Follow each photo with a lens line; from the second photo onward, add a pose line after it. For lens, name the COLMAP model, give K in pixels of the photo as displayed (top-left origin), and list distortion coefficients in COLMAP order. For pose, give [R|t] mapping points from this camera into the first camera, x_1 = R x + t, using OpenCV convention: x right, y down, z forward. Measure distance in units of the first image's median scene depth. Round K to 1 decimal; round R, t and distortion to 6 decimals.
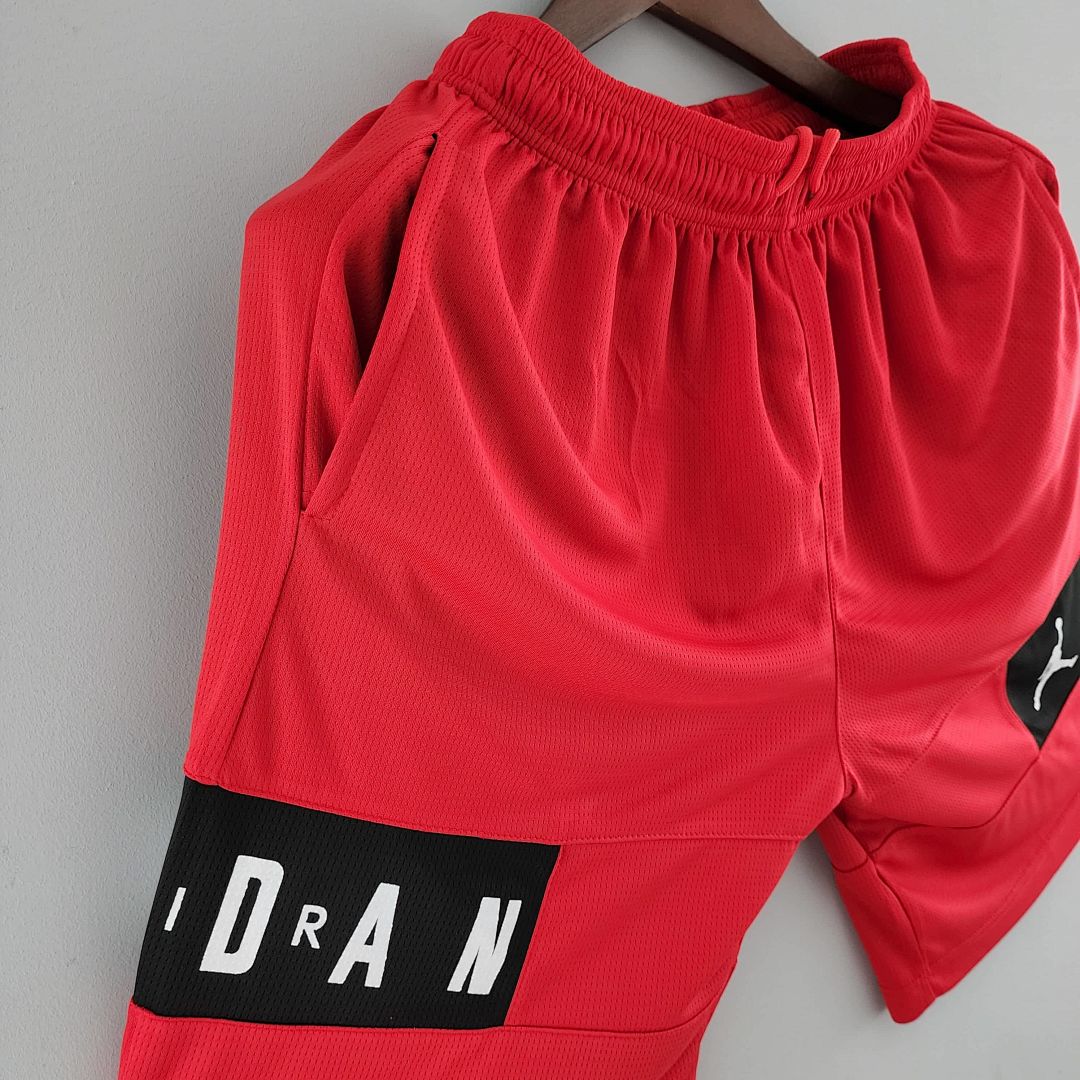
lens RADIAL K [[974.9, 0, 537.0], [0, 974.9, 590.3], [0, 0, 1]] dist [0.068779, -0.126273]
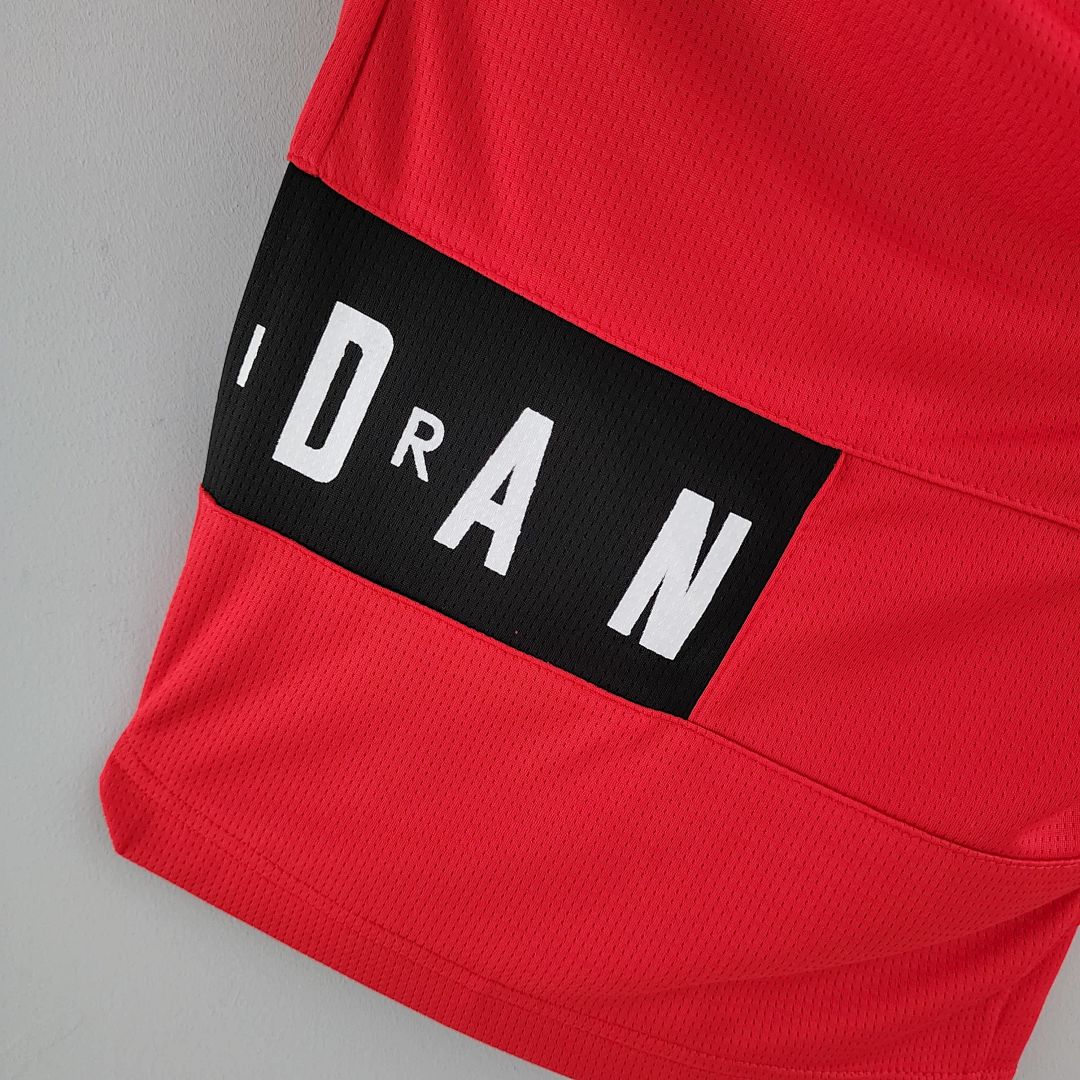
lens RADIAL K [[974.9, 0, 537.0], [0, 974.9, 590.3], [0, 0, 1]] dist [0.068779, -0.126273]
pose [[0.851810, 0.222913, -0.474056, 0.185554], [-0.203669, 0.974674, 0.092353, 0.362636], [0.482637, 0.017883, 0.875638, 0.444759]]
